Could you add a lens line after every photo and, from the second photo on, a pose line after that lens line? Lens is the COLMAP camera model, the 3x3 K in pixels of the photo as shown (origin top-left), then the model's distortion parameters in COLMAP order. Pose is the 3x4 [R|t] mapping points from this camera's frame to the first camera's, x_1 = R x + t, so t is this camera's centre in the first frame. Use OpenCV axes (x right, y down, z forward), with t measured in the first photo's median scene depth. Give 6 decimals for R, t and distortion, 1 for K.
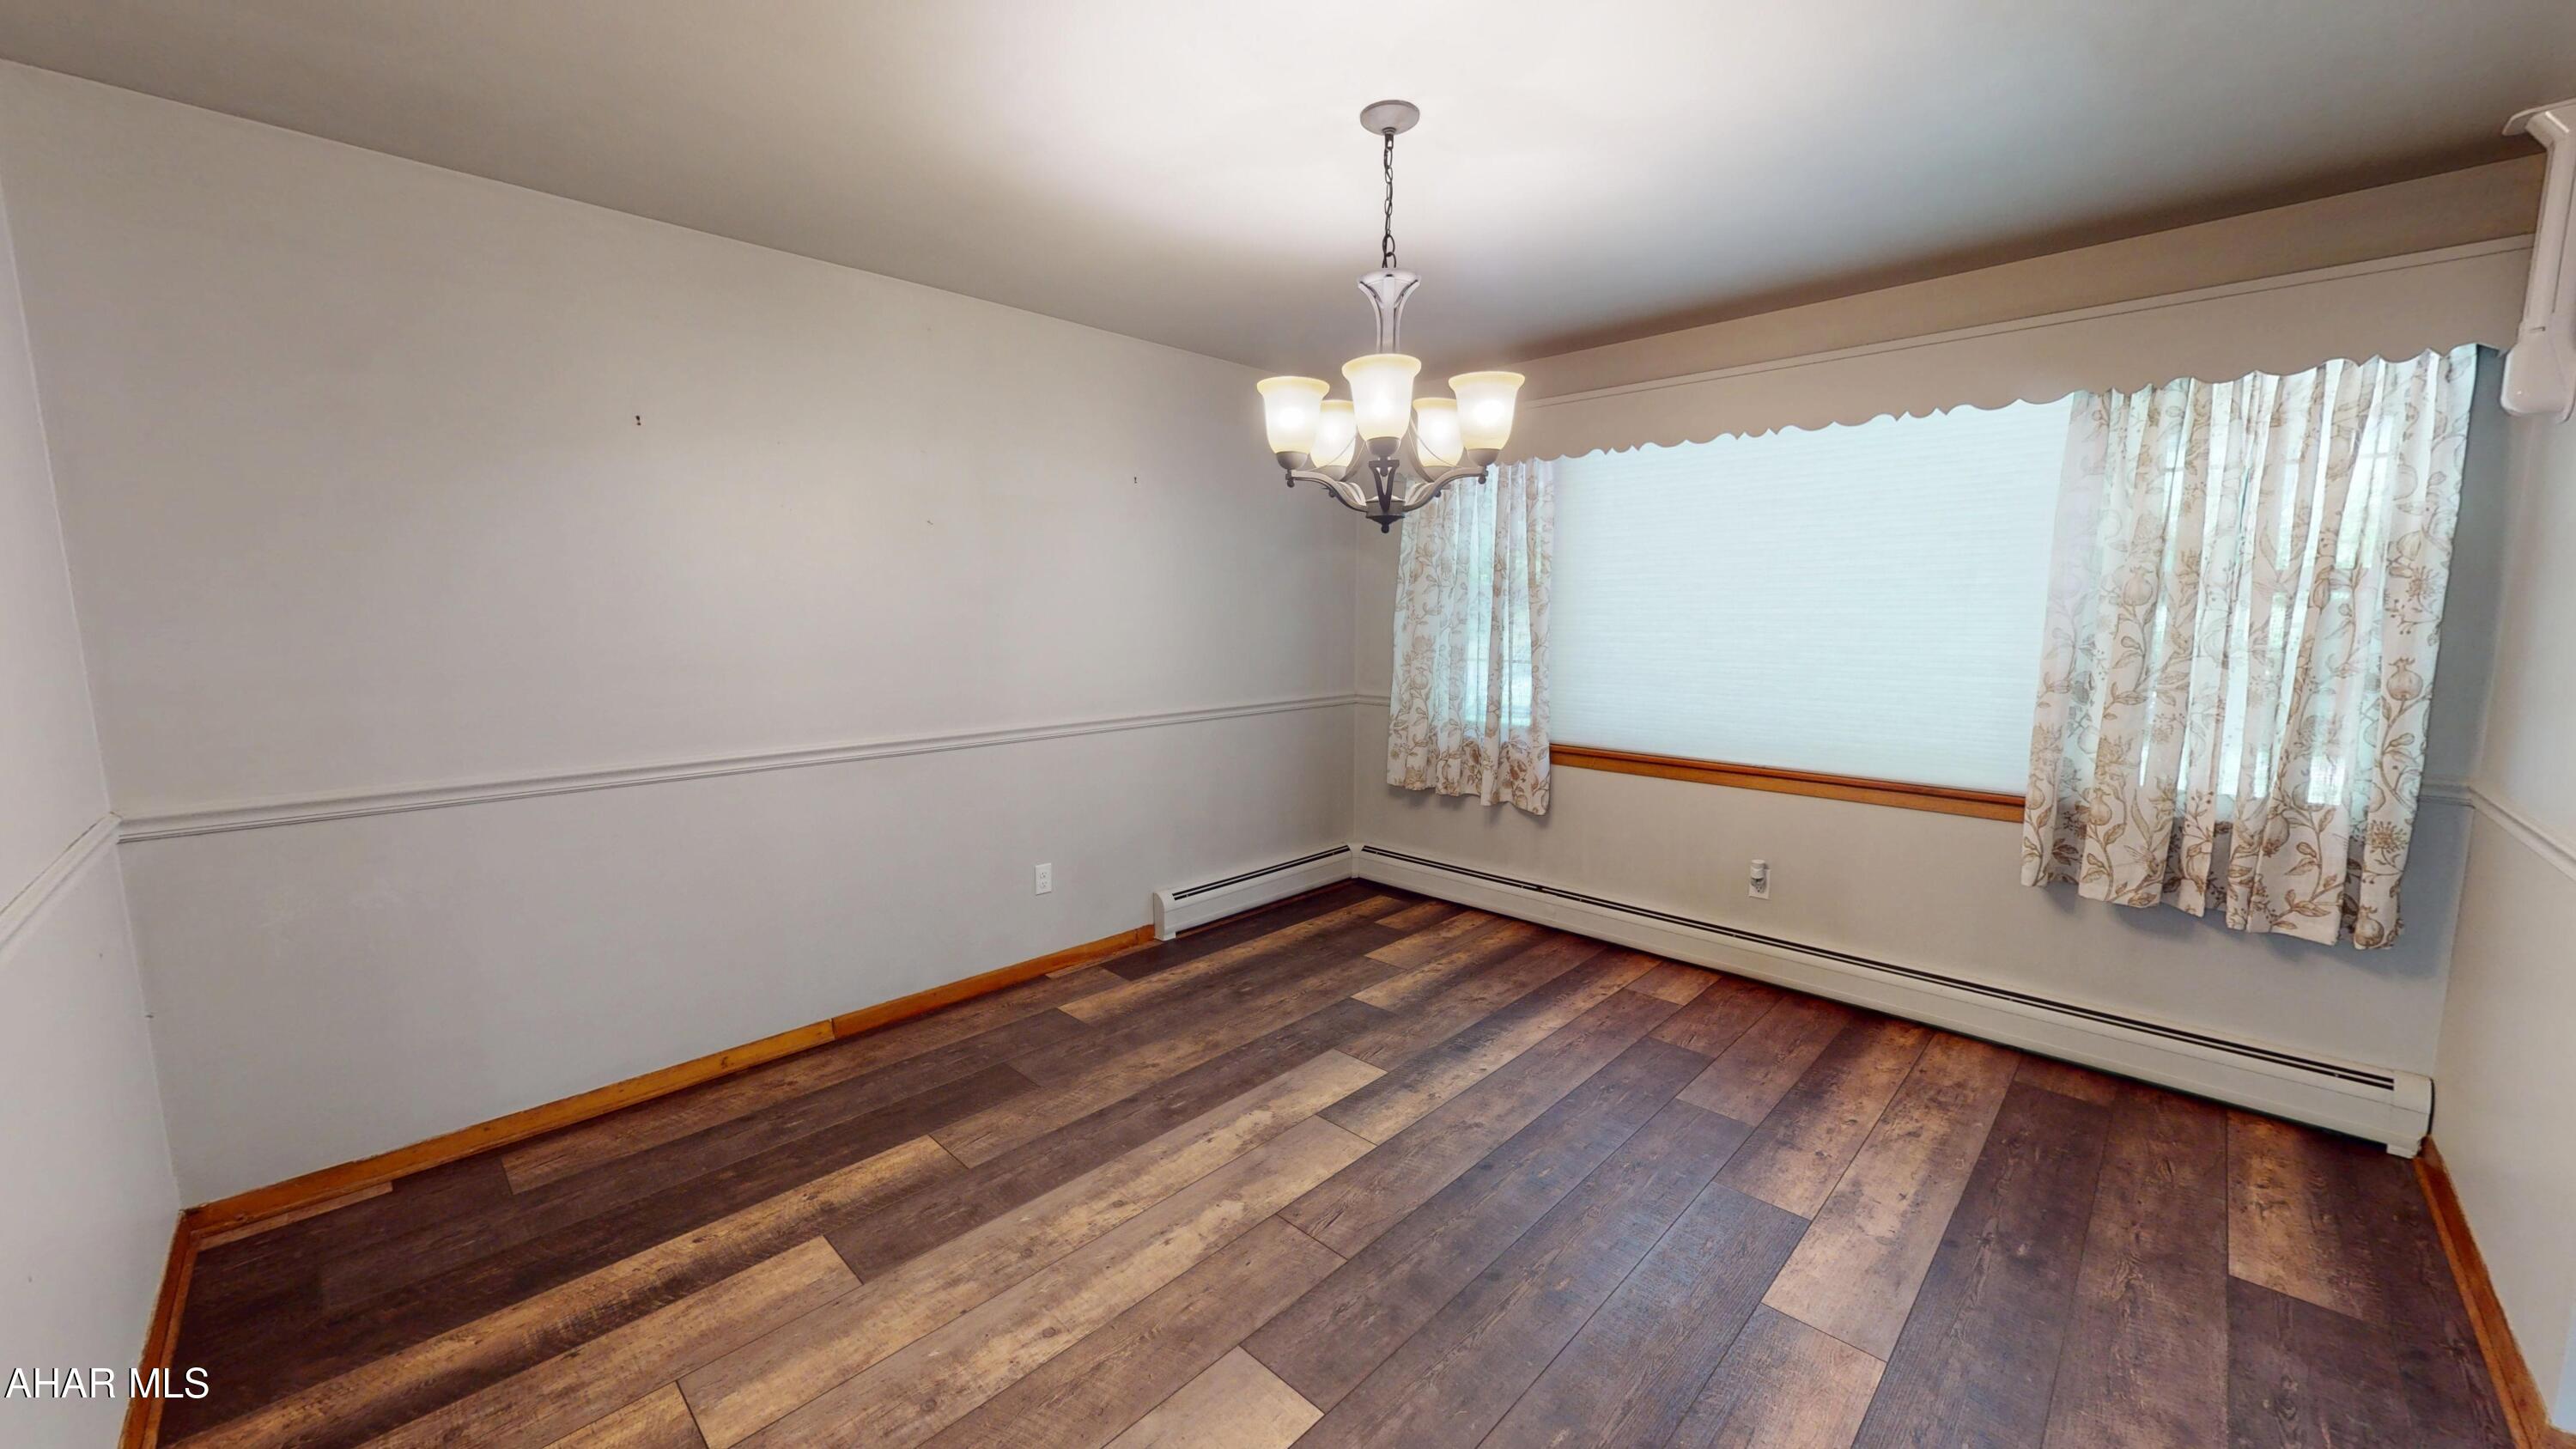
lens RADIAL K [[943.6, 0, 1288.0], [0, 943.6, 724.5], [0, 0, 1]] dist [-0.000392, 0.000029]
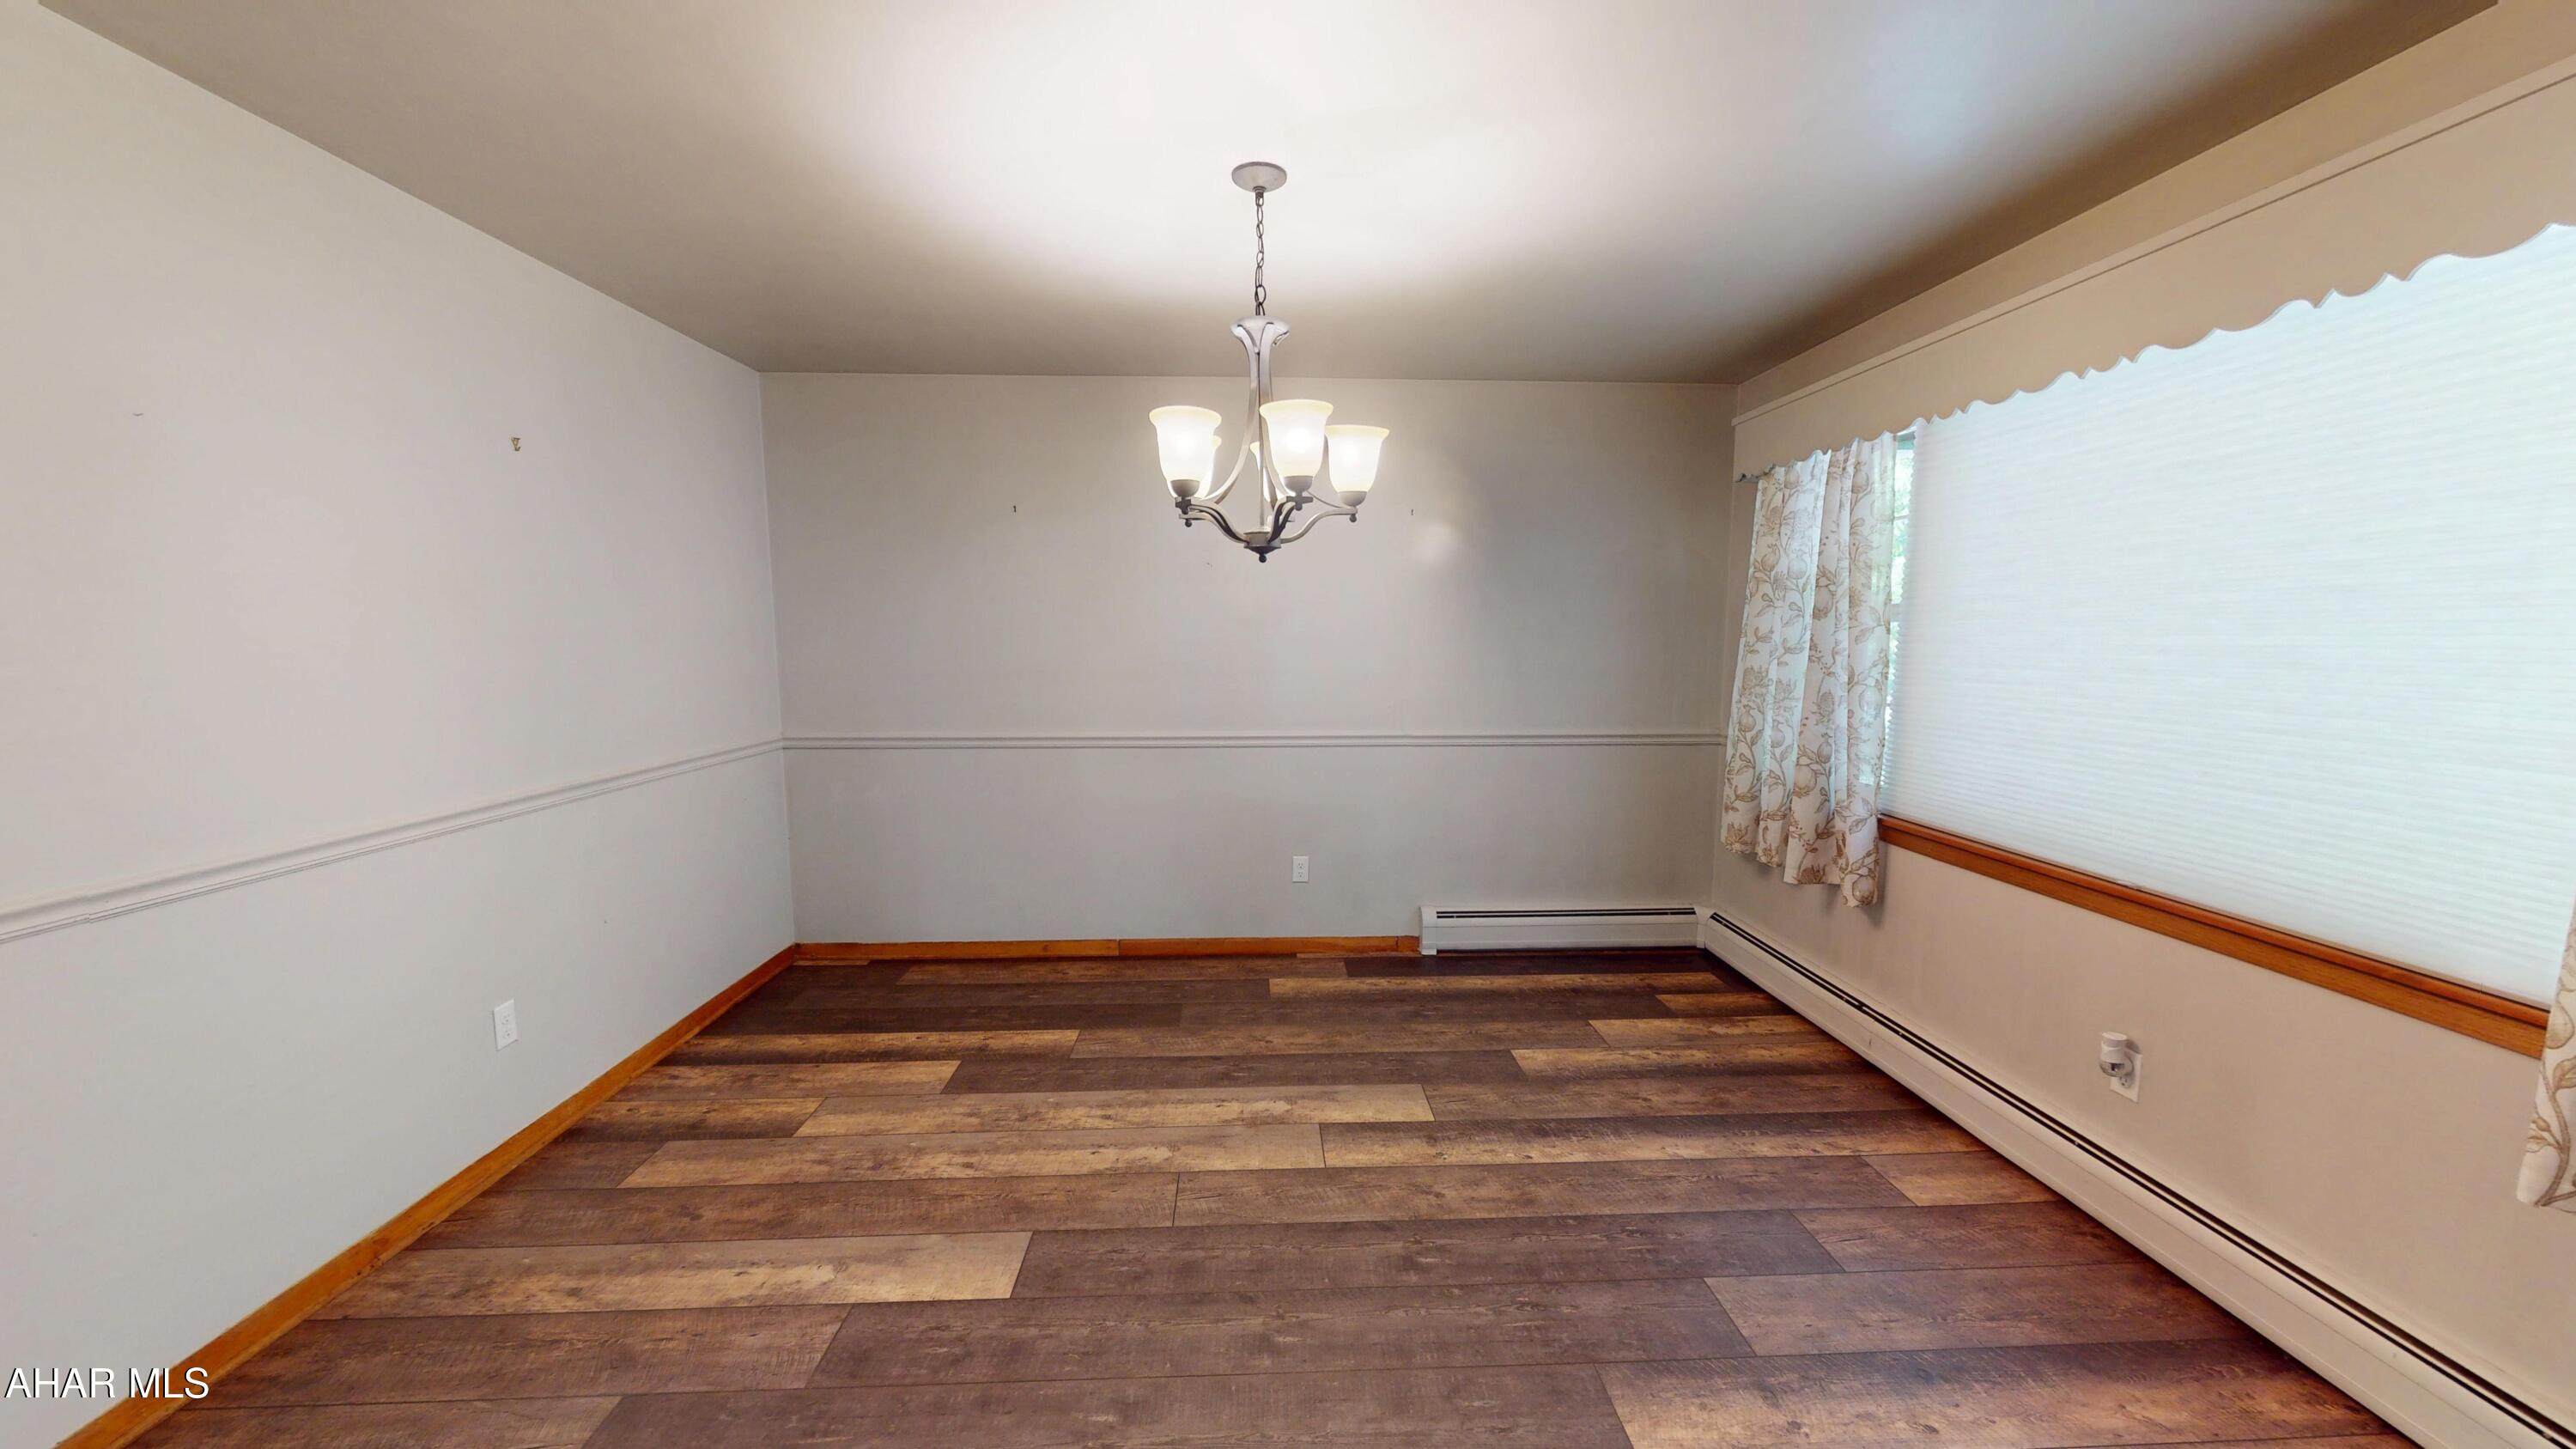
lens RADIAL K [[943.6, 0, 1288.0], [0, 943.6, 724.5], [0, 0, 1]] dist [-0.000392, 0.000029]
pose [[0.729987, 0.070132, -0.679854, 0.610010], [-0.086878, 0.996174, 0.009478, -0.024606], [0.677917, 0.052146, 0.733286, 0.180894]]
